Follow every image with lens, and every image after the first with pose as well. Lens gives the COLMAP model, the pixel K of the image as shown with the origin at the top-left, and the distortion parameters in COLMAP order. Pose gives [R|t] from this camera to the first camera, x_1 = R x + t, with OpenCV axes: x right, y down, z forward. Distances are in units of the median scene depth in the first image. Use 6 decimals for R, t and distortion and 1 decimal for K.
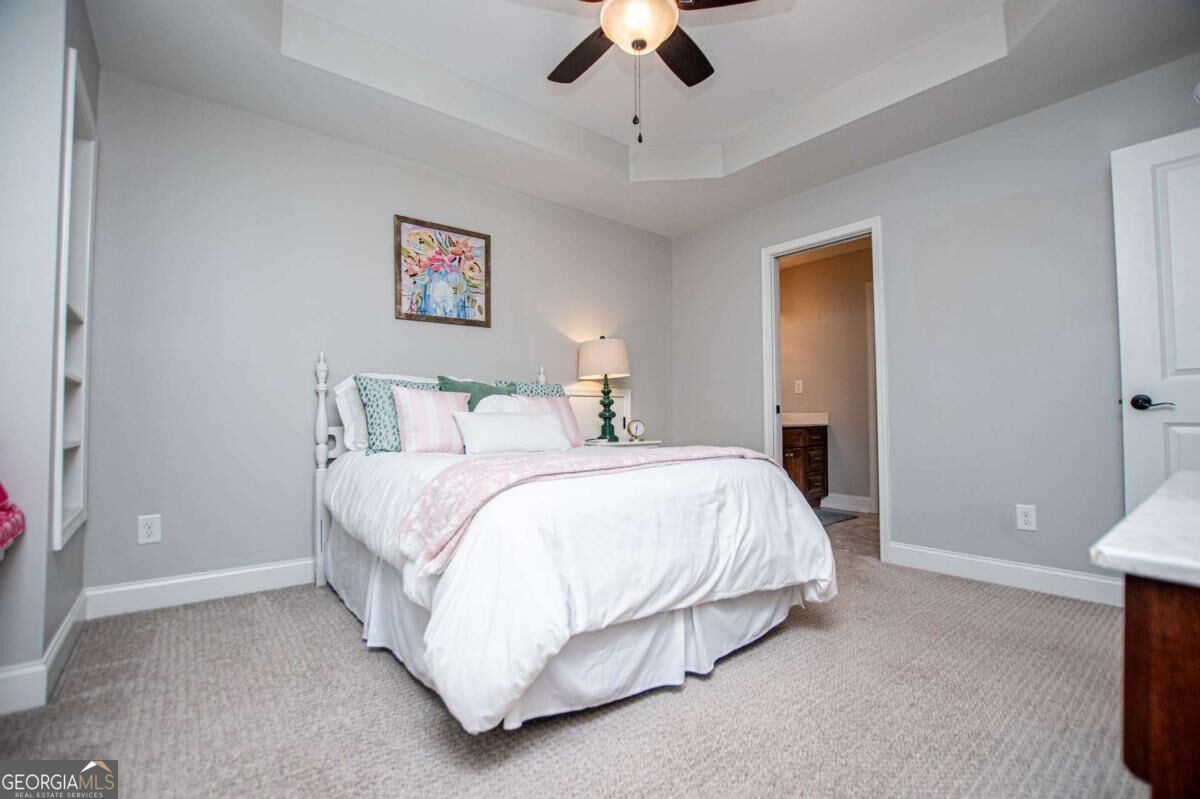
lens RADIAL K [[542.7, 0, 606.2], [0, 542.7, 397.8], [0, 0, 1]] dist [-0.032887, 0.003241]
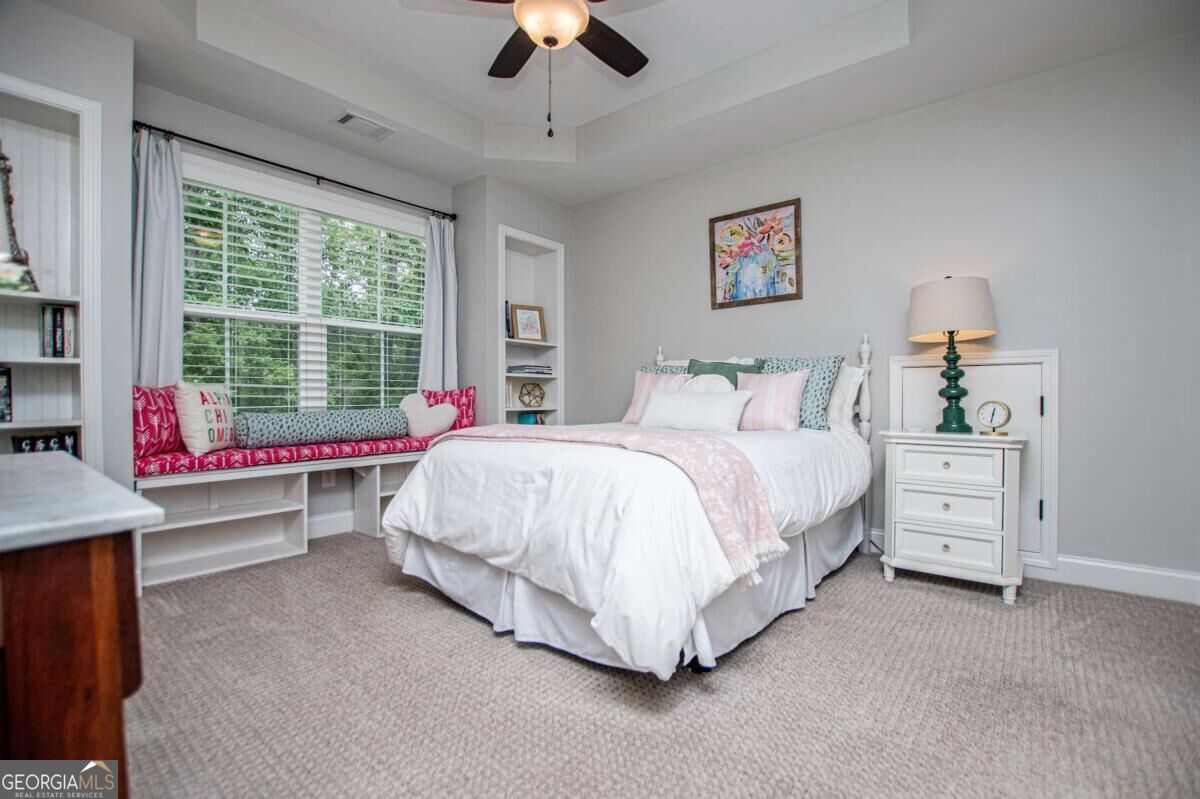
lens RADIAL K [[542.7, 0, 607.1], [0, 542.7, 399.3], [0, 0, 1]] dist [-0.032887, 0.003241]
pose [[0.205091, 0.006834, -0.978719, 0.642745], [0.032848, 0.999364, 0.013862, 0.018385], [0.978192, -0.034992, 0.204736, 0.503628]]
